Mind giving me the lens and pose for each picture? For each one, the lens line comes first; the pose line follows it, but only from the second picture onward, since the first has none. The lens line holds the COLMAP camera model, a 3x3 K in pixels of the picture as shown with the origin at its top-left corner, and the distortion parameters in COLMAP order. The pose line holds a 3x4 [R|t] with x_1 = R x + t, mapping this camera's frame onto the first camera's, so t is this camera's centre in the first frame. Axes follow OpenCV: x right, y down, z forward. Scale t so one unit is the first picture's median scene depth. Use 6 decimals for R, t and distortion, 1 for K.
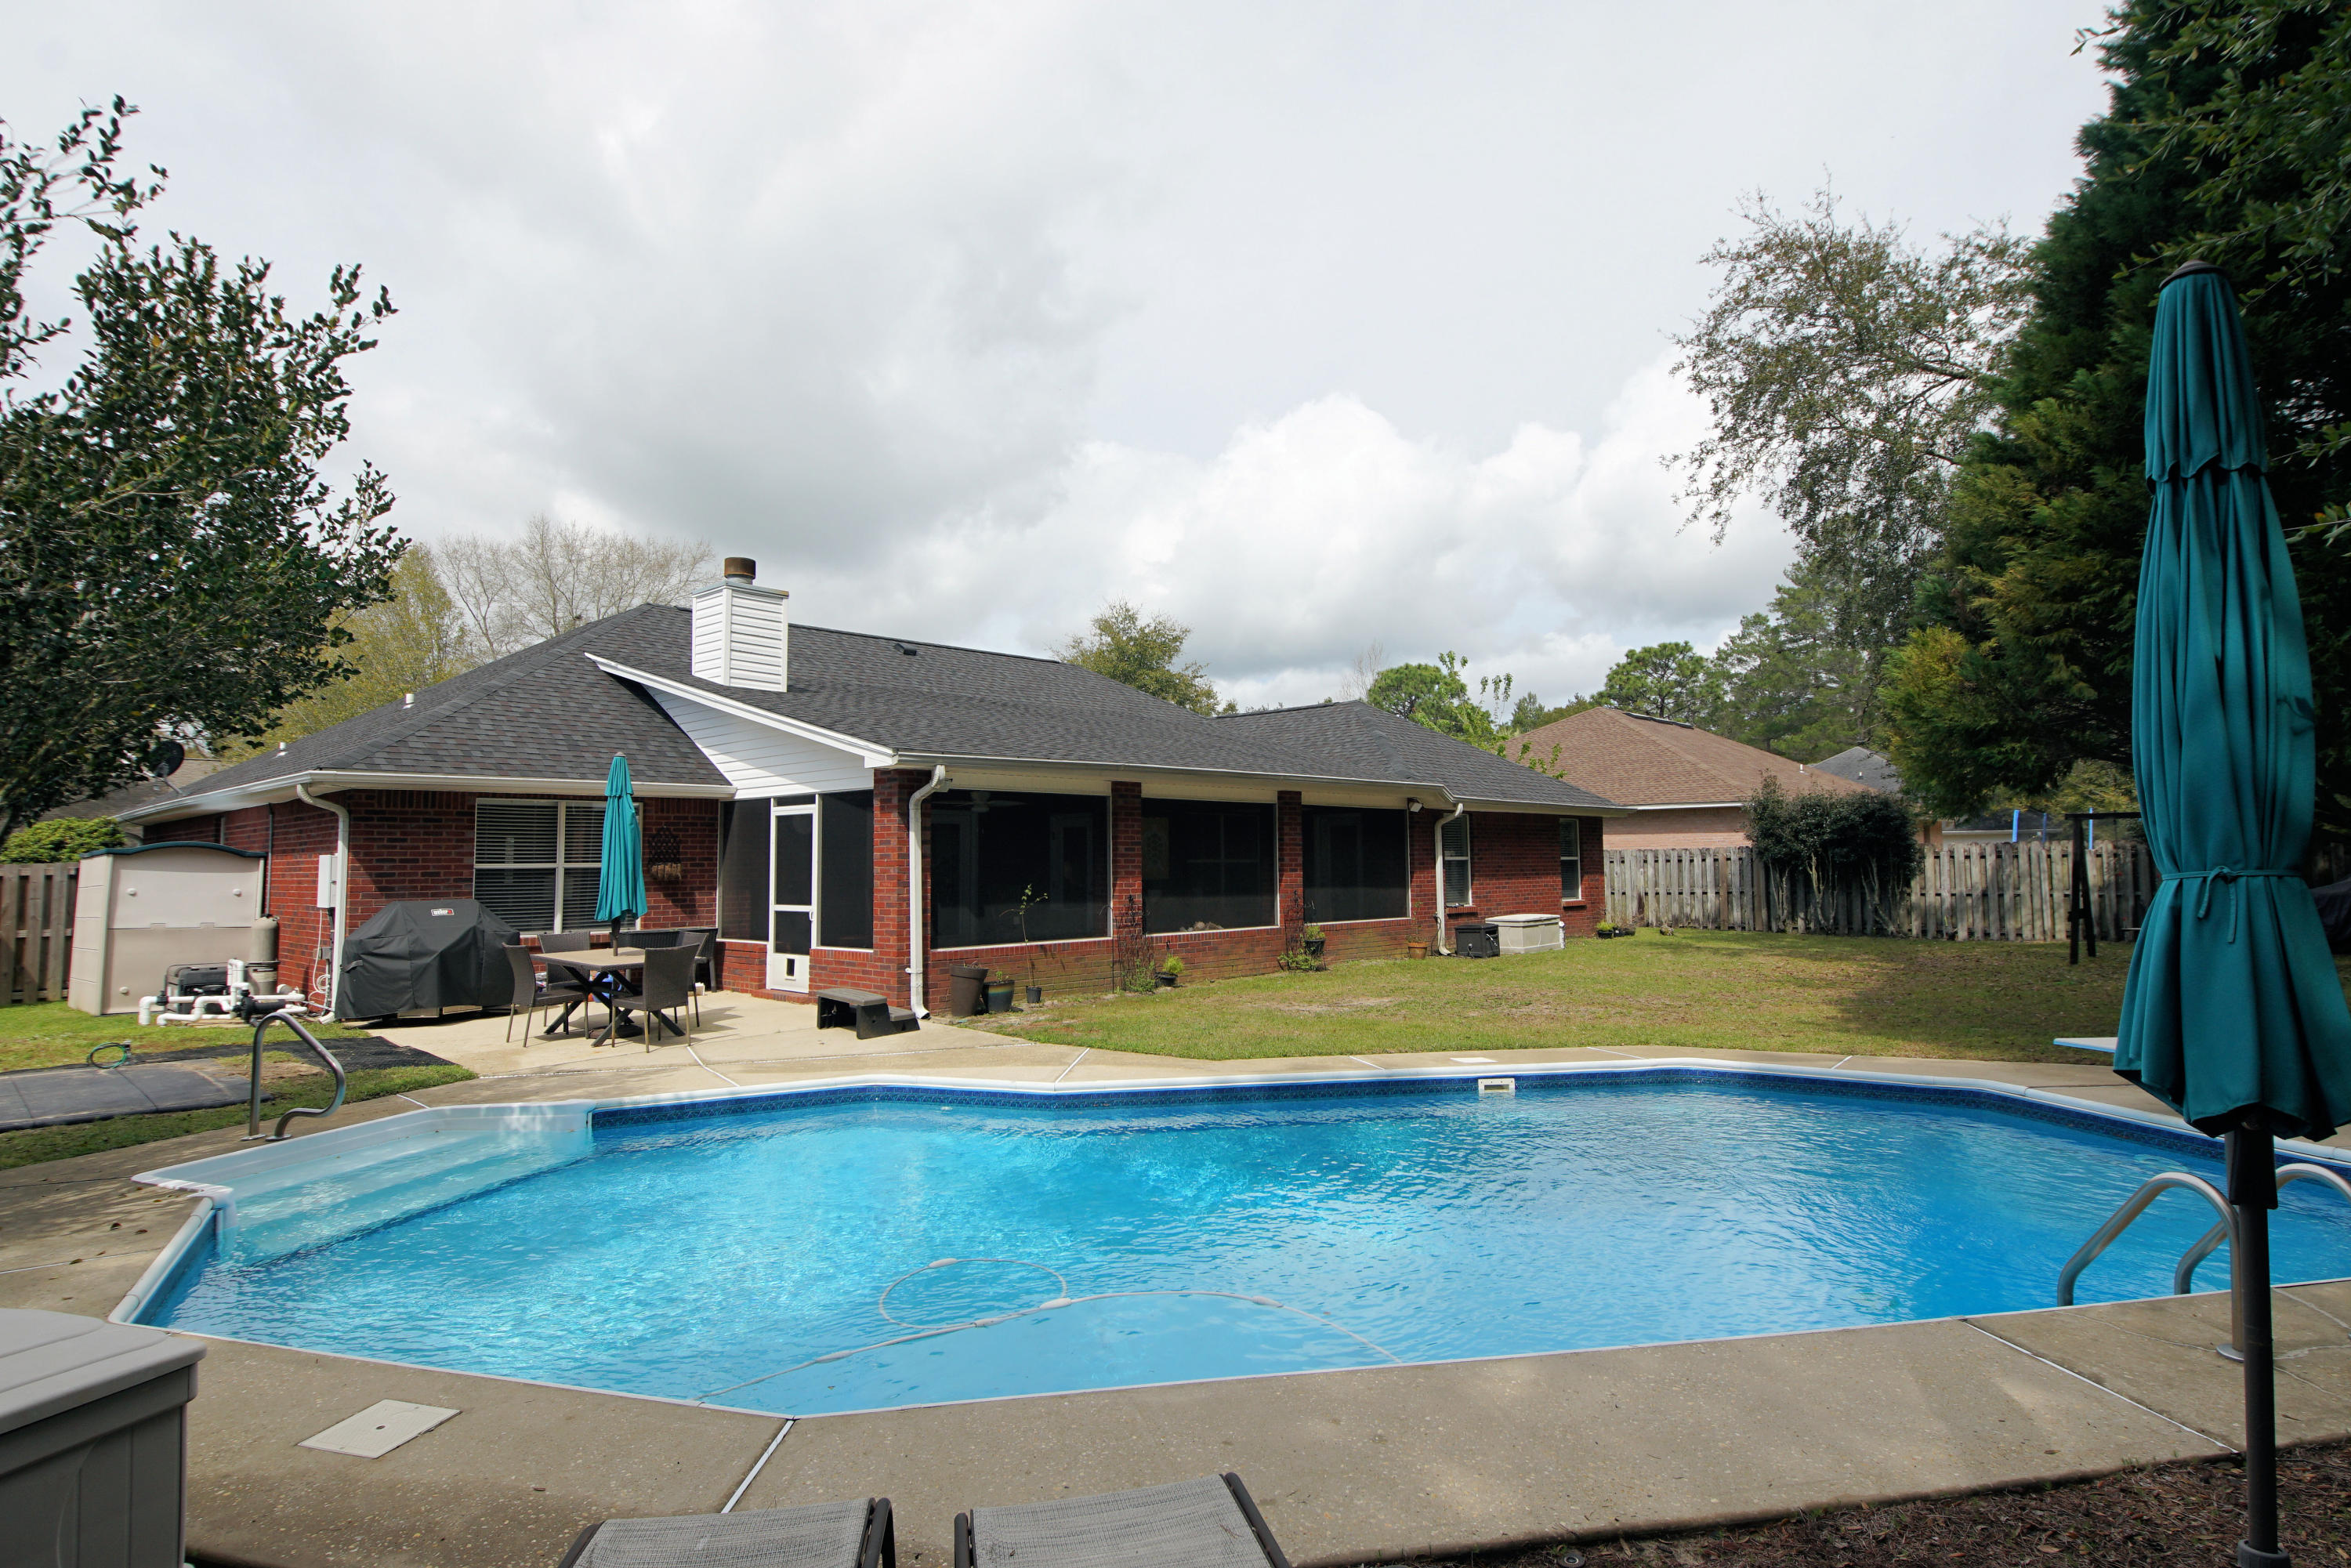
lens RADIAL K [[1260.6, 0, 1155.2], [0, 1260.6, 771.3], [0, 0, 1]] dist [0.032371, -0.028418]
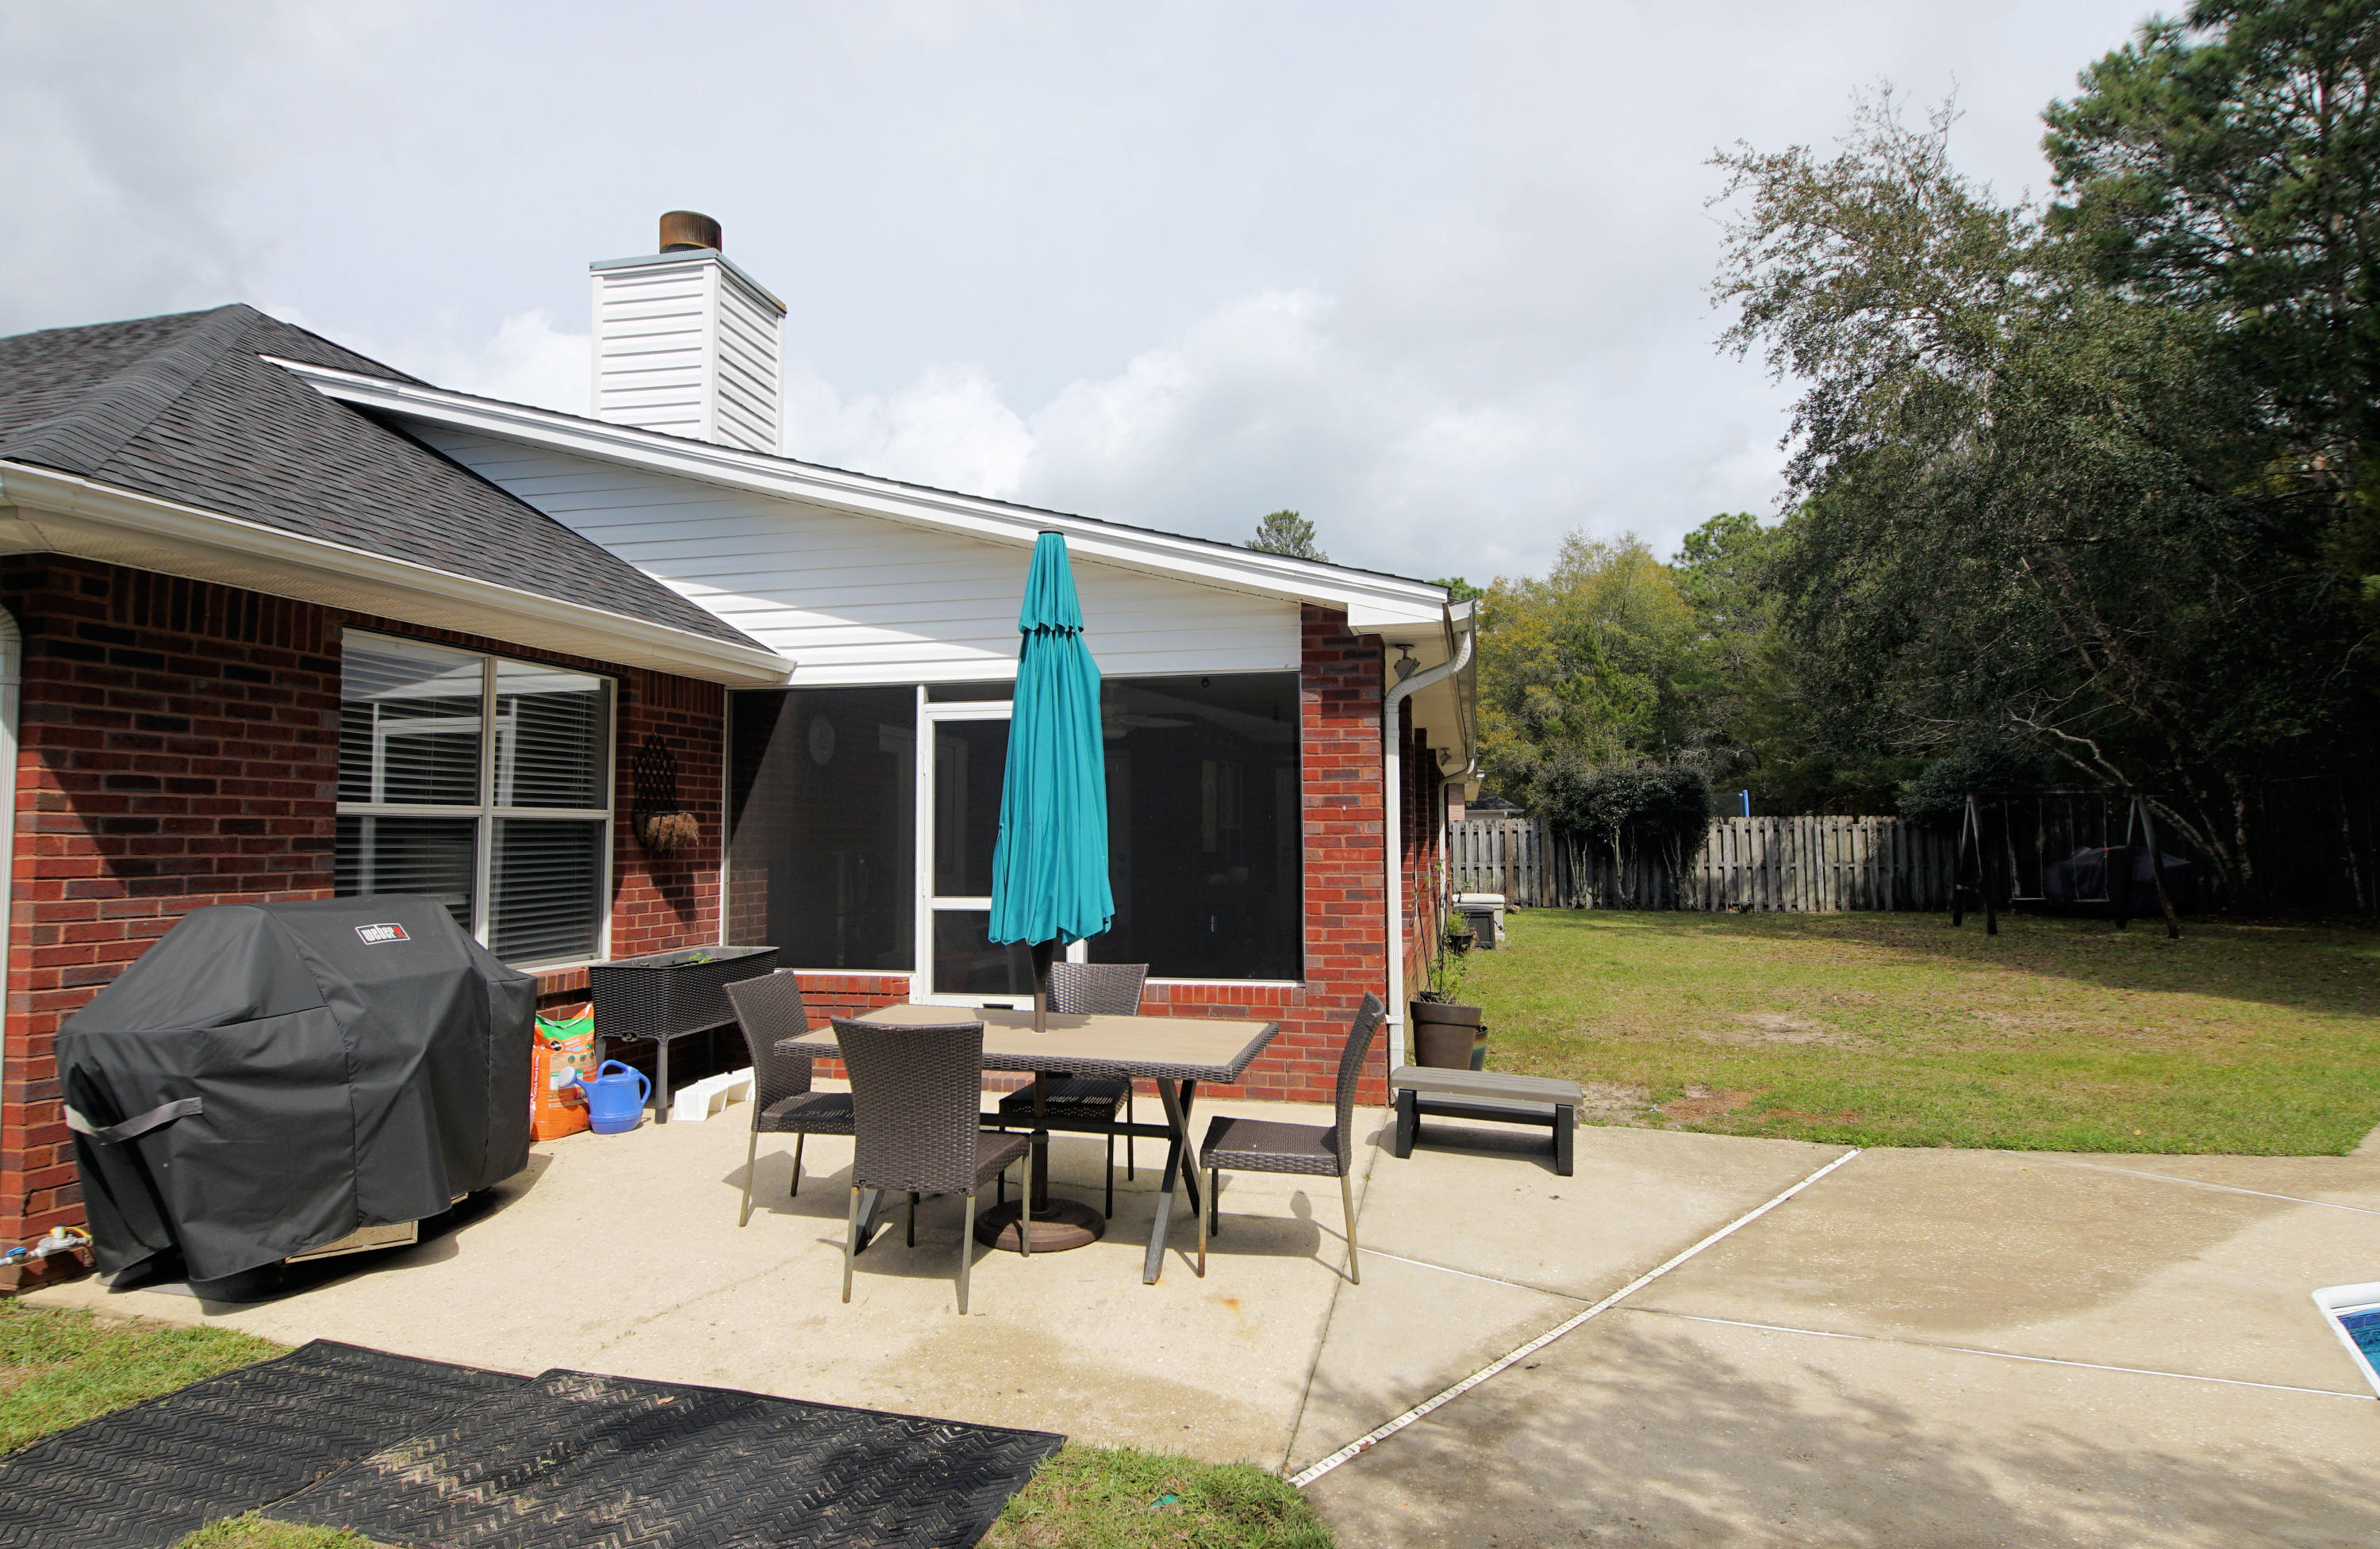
lens RADIAL K [[1324.0, 0, 1155.2], [0, 1324.0, 756.0], [0, 0, 1]] dist [0.039446, -0.039353]
pose [[0.864489, 0.036309, 0.501339, -0.404087], [-0.040265, 0.999185, -0.002932, 0.039099], [-0.501037, -0.017652, 0.865246, 0.413446]]
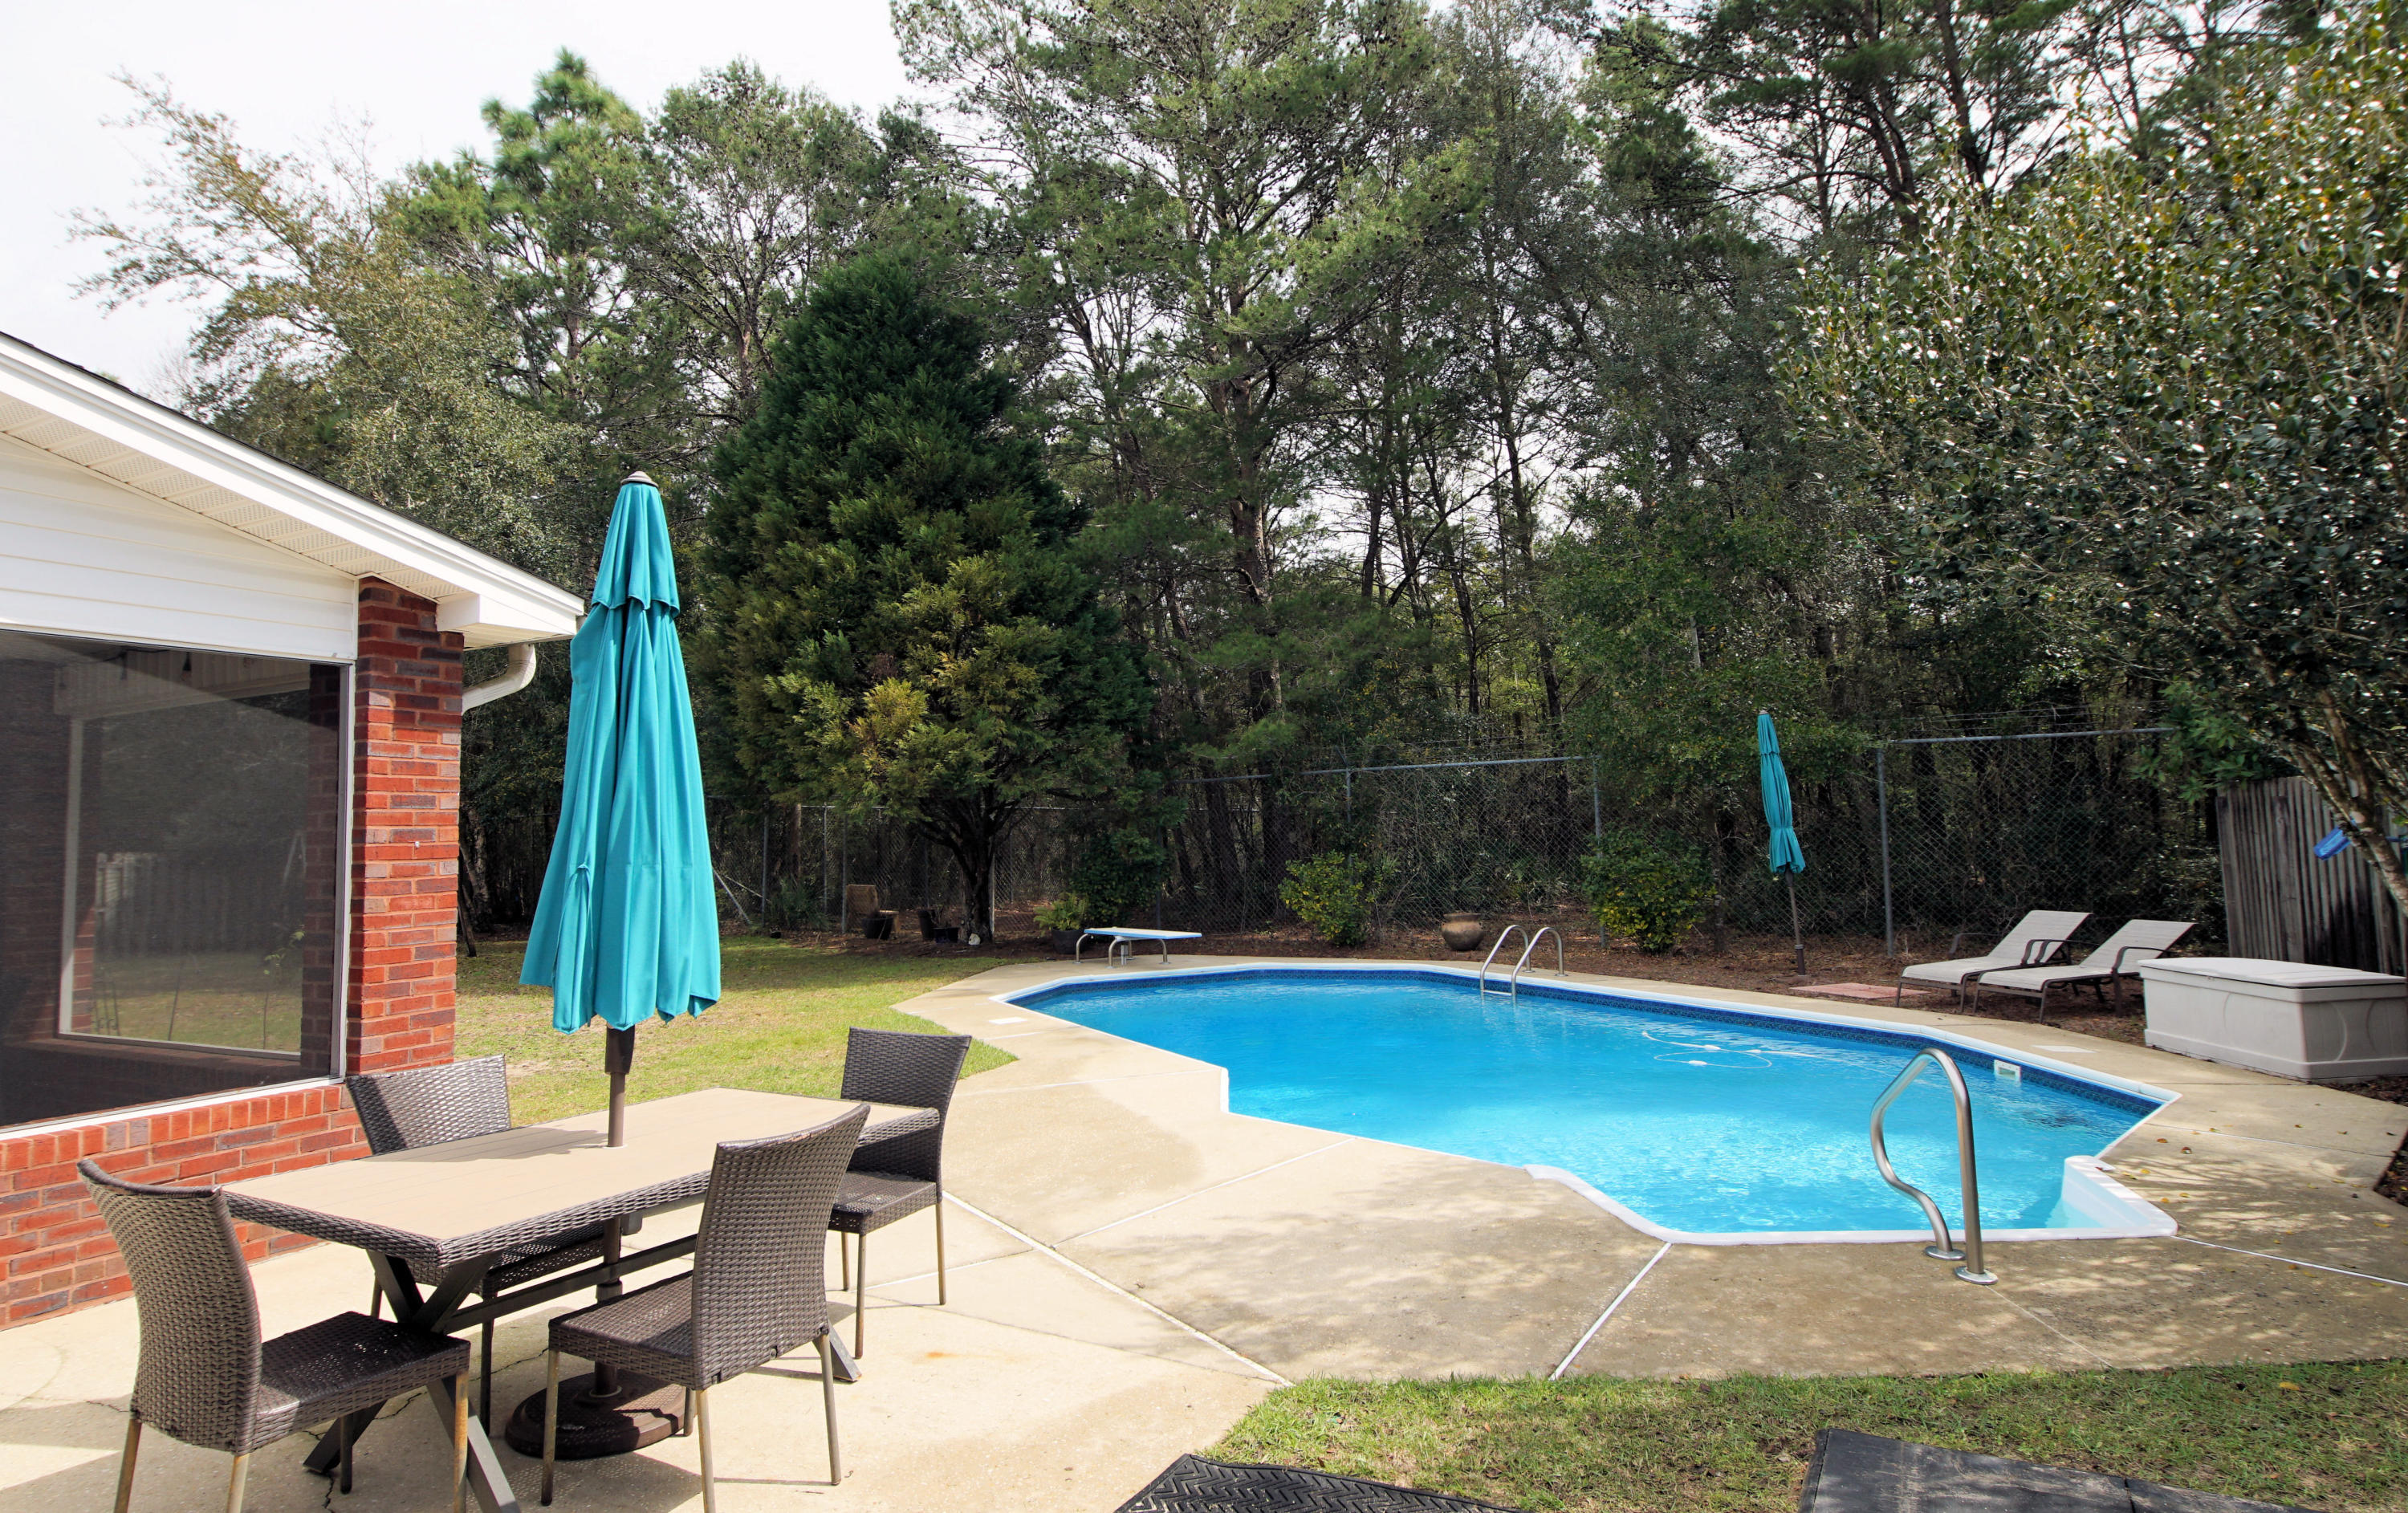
lens RADIAL K [[1328.5, 0, 1167.2], [0, 1328.5, 732.4], [0, 0, 1]] dist [0.033933, -0.031733]
pose [[-0.259153, 0.094290, 0.961223, -0.511236], [-0.040557, 0.993283, -0.108369, 0.052068], [-0.964984, -0.067069, -0.253588, 0.637080]]
